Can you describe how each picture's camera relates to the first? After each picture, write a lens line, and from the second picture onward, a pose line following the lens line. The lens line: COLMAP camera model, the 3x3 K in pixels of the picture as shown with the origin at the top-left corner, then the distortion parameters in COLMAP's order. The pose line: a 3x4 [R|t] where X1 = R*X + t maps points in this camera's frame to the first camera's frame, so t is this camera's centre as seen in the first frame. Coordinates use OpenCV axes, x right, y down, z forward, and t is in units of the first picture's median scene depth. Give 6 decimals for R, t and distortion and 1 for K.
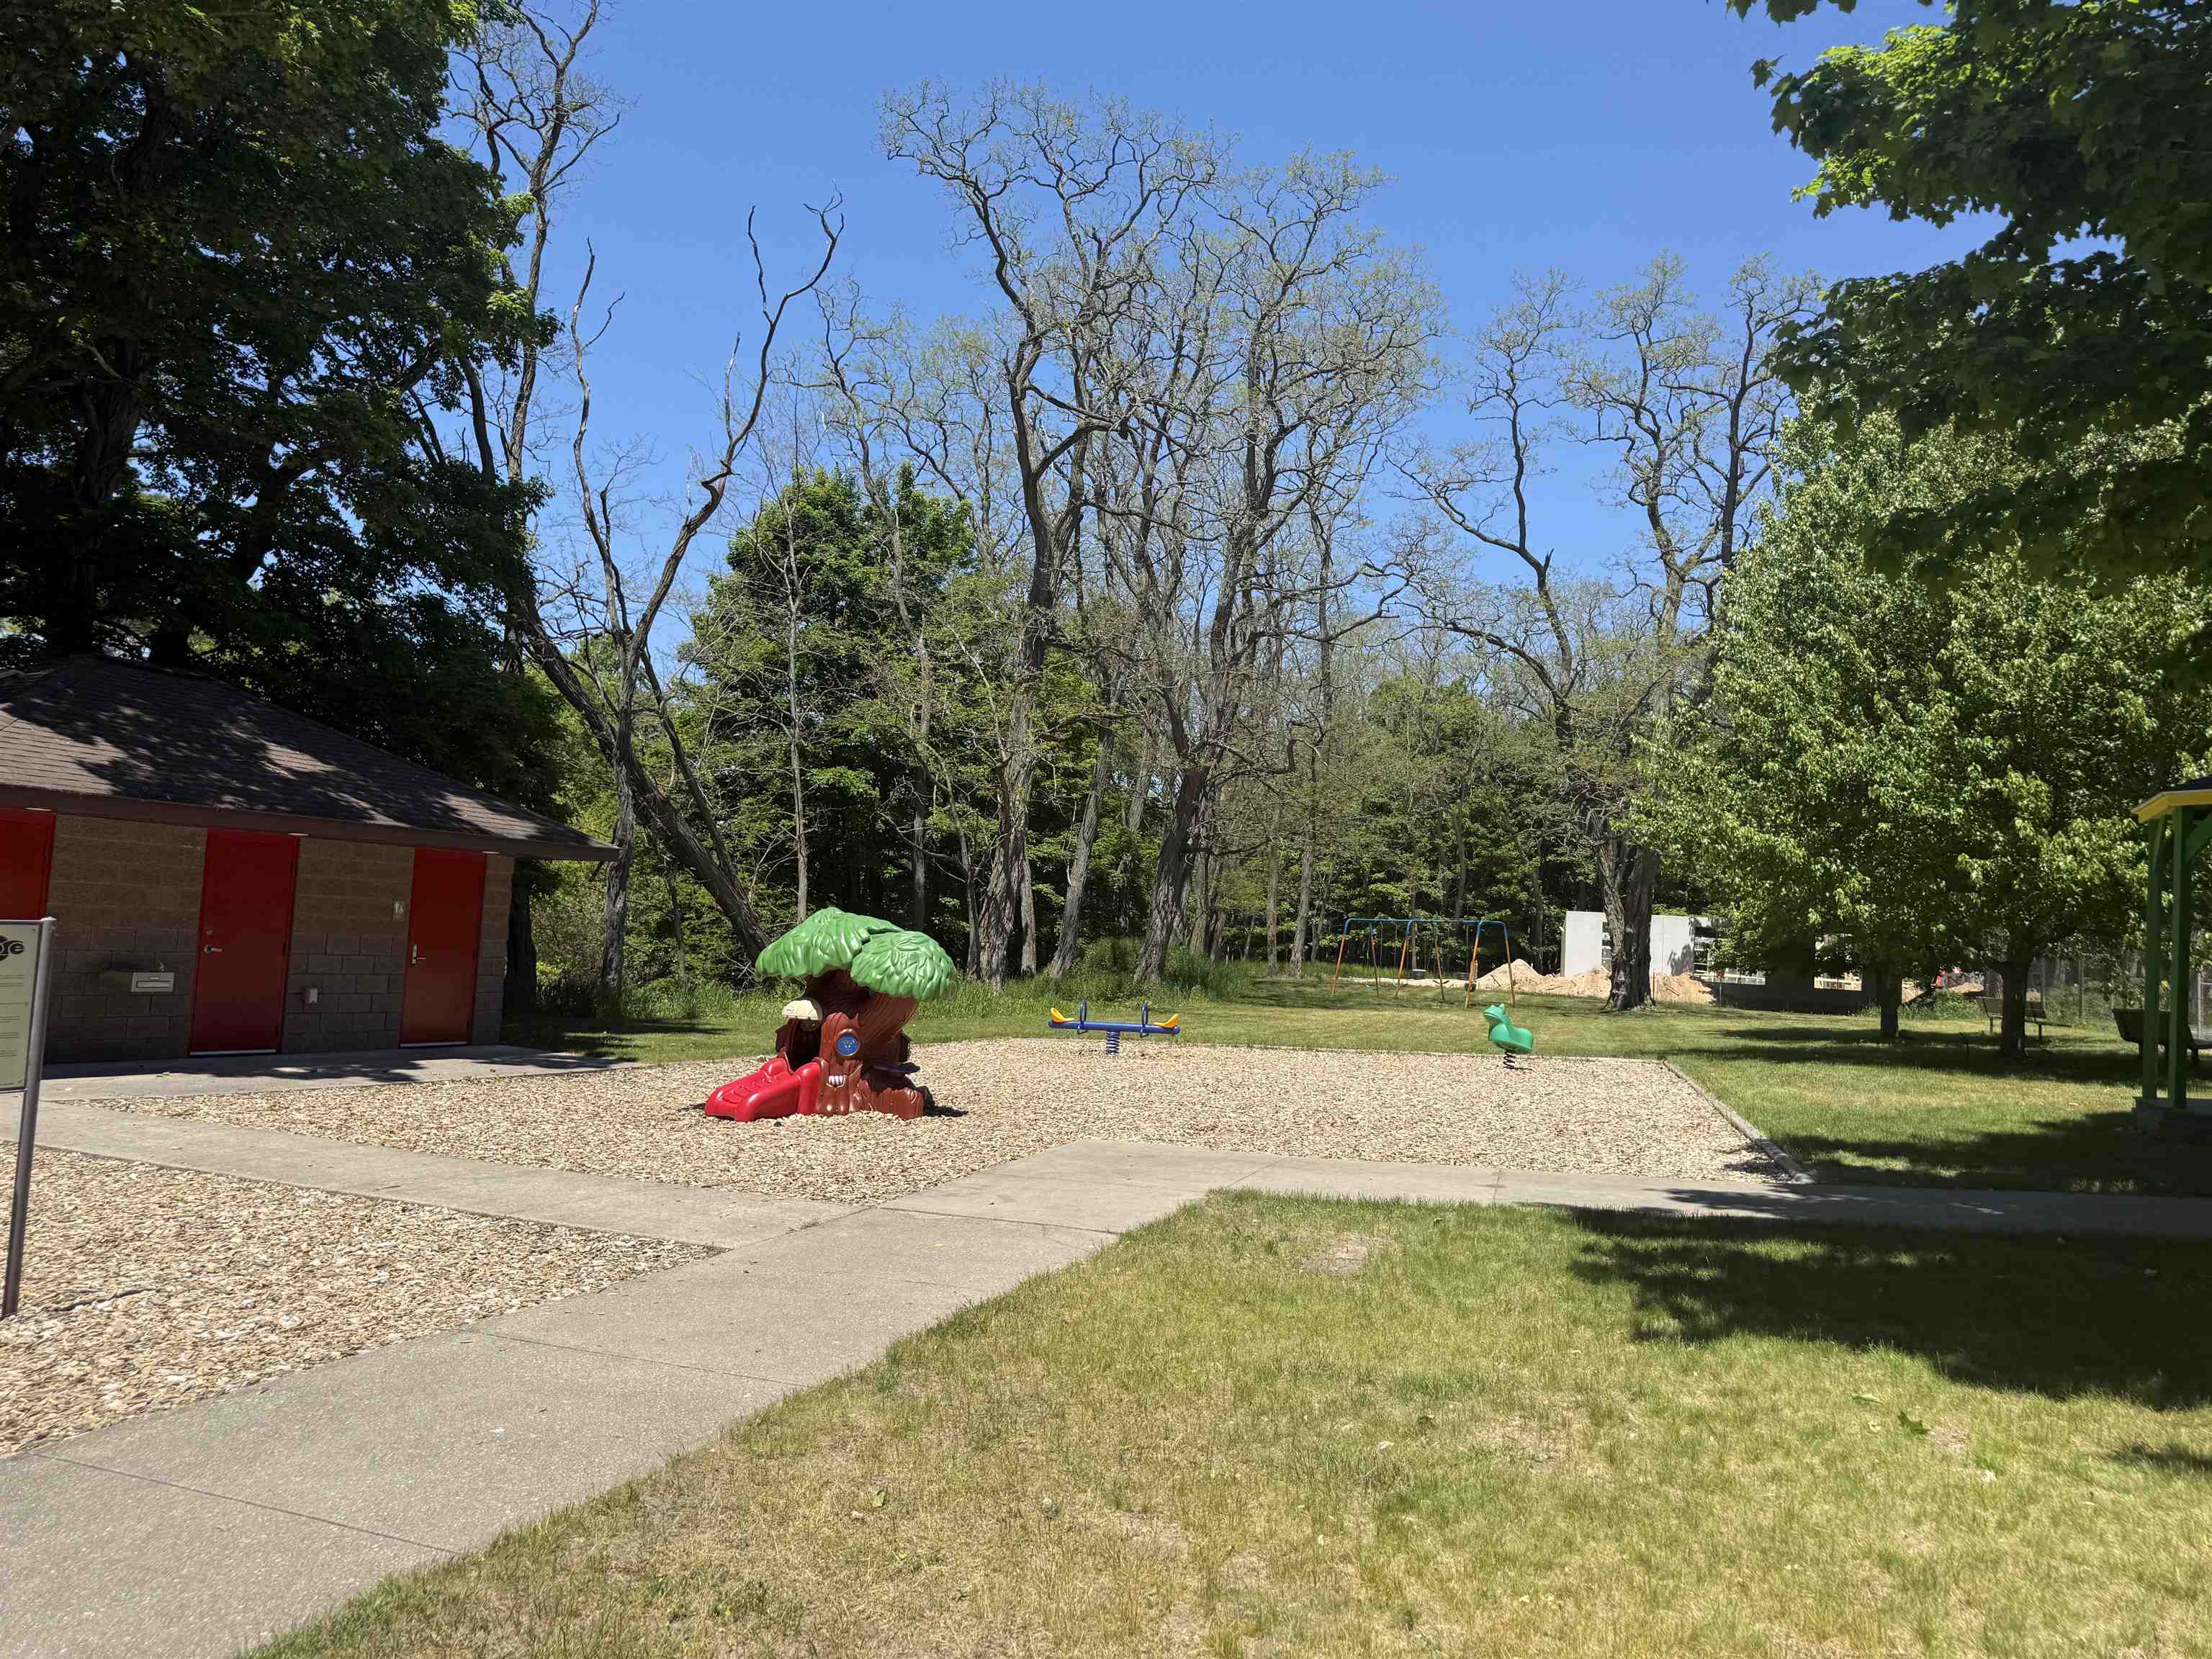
lens RADIAL K [[1553.5, 0, 1106.0], [0, 1553.5, 829.5], [0, 0, 1]] dist [-0.000728, -0.000425]
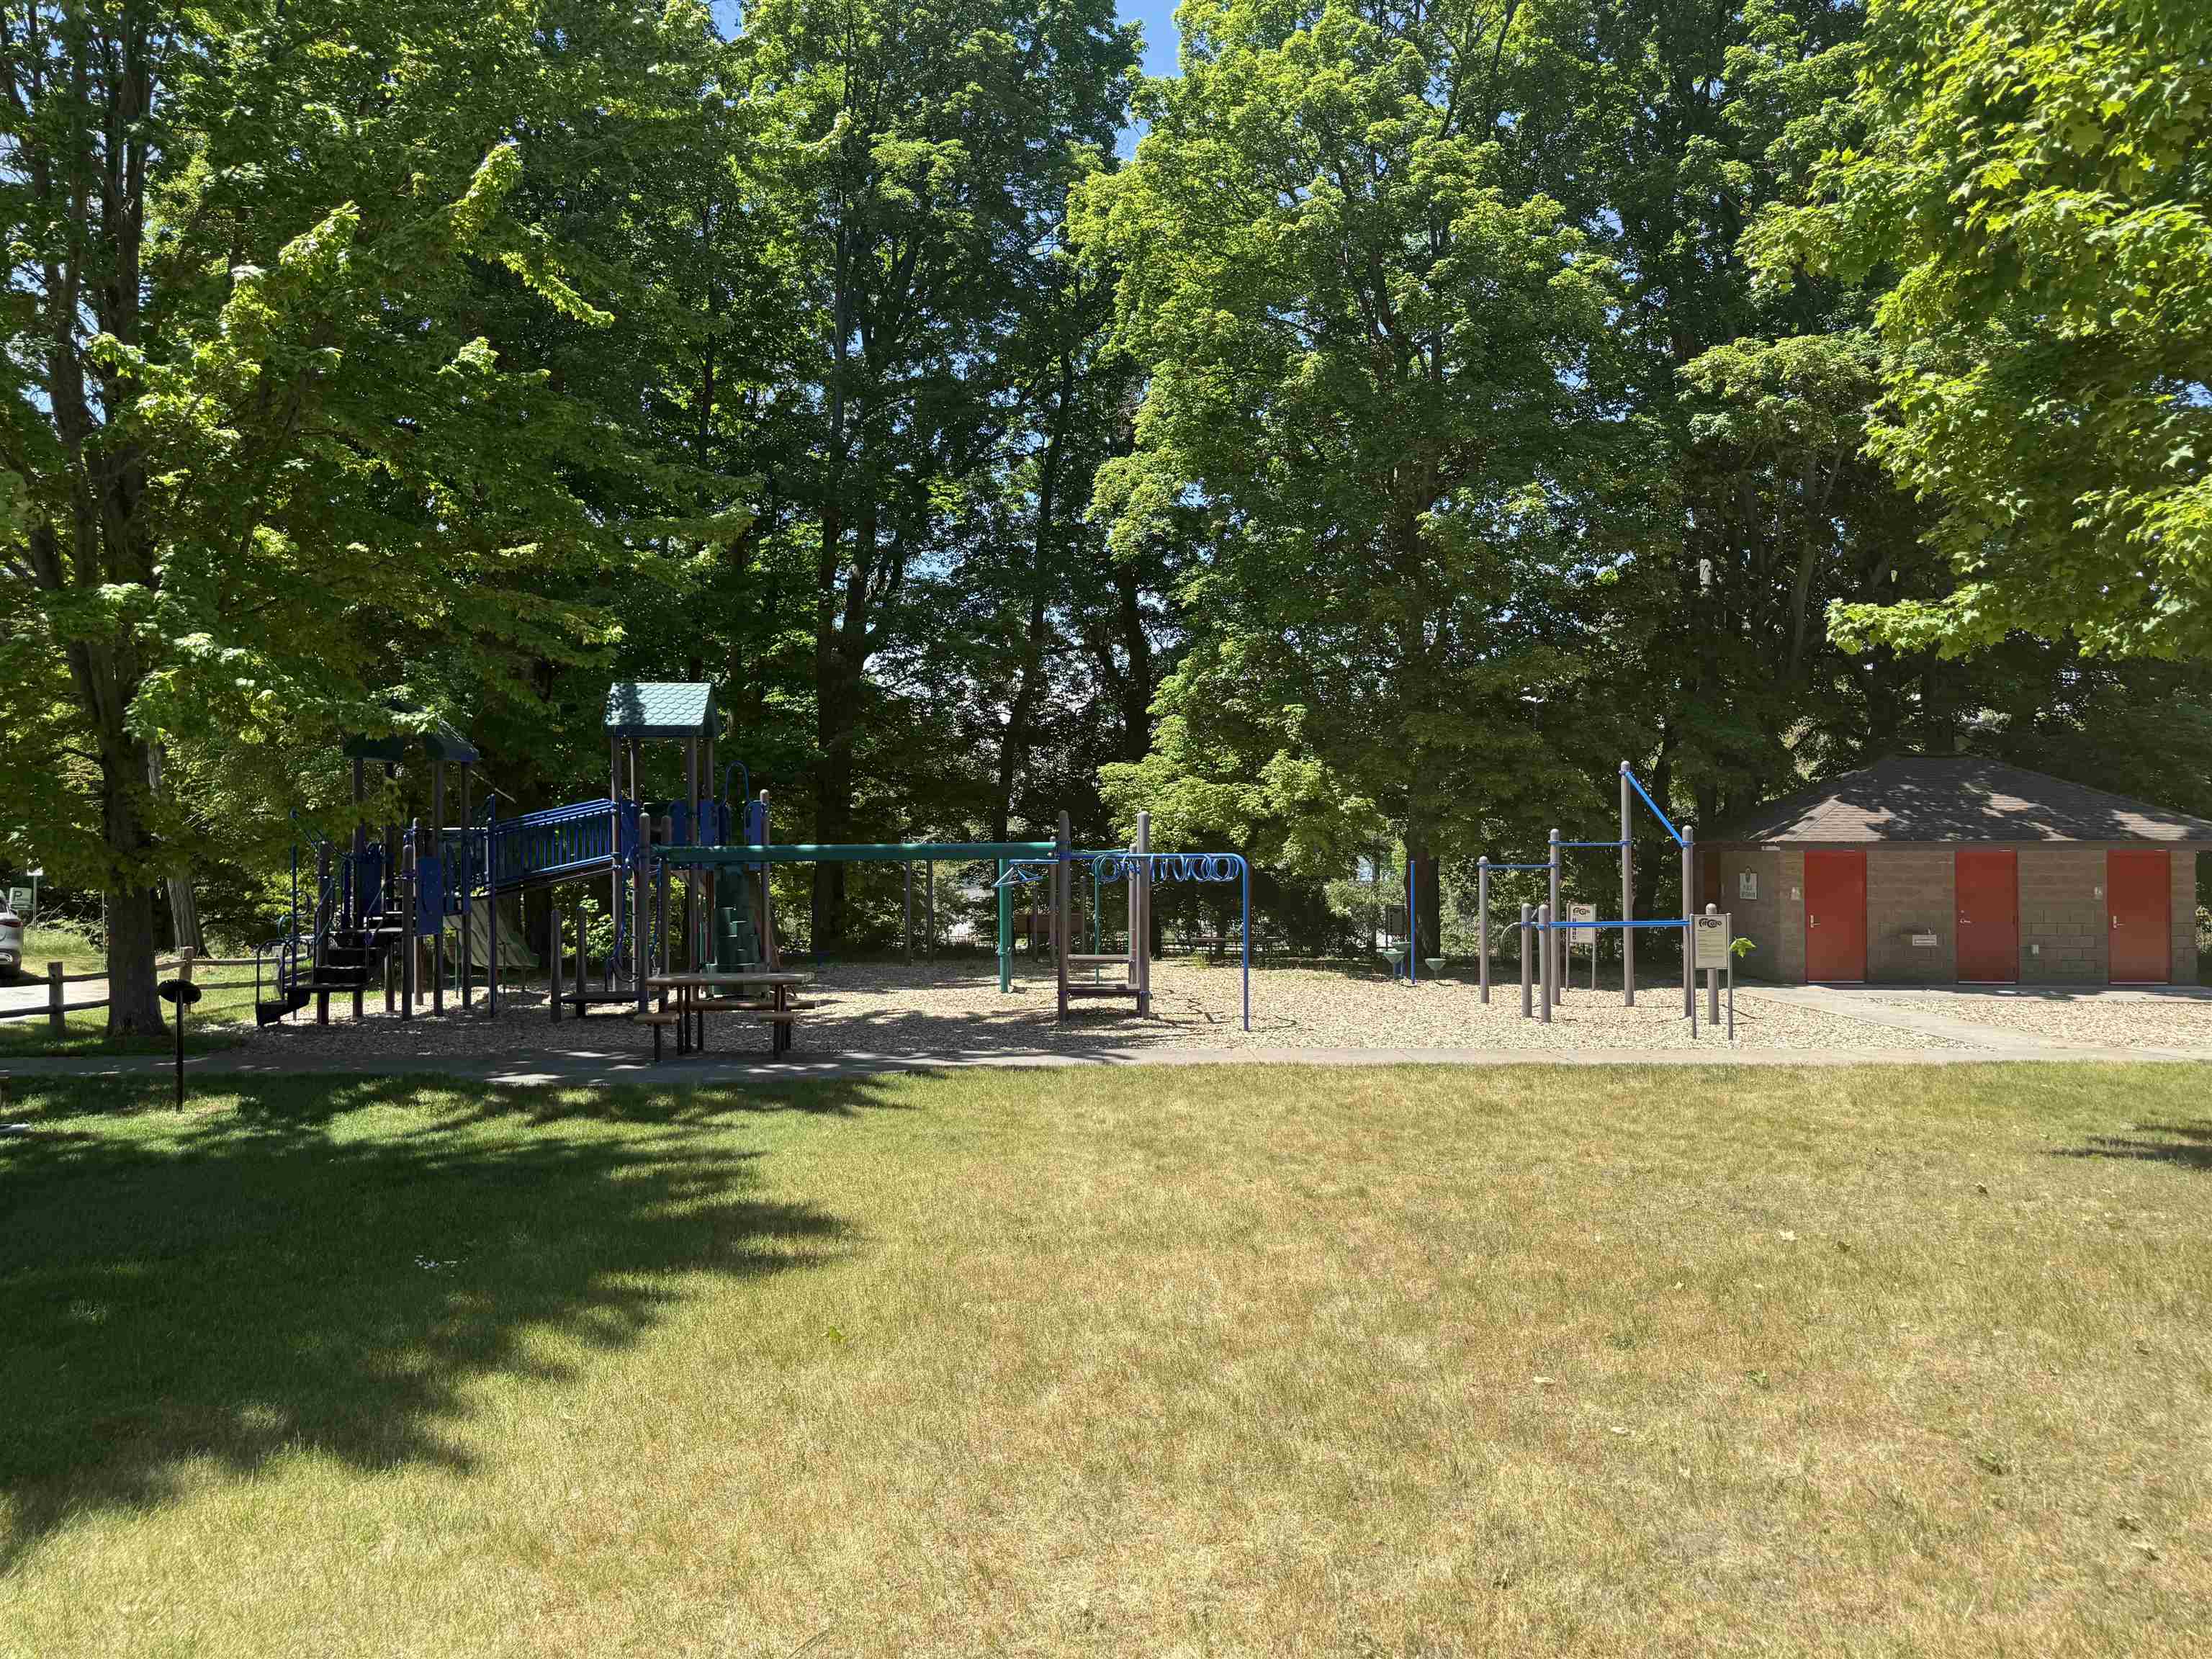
lens RADIAL K [[1553.5, 0, 1106.0], [0, 1553.5, 829.5], [0, 0, 1]] dist [-0.000728, -0.000425]
pose [[0.386282, -0.079191, -0.918975, 0.664304], [0.088753, 0.994876, -0.048426, -0.025269], [0.918101, -0.062855, 0.391331, -0.547660]]
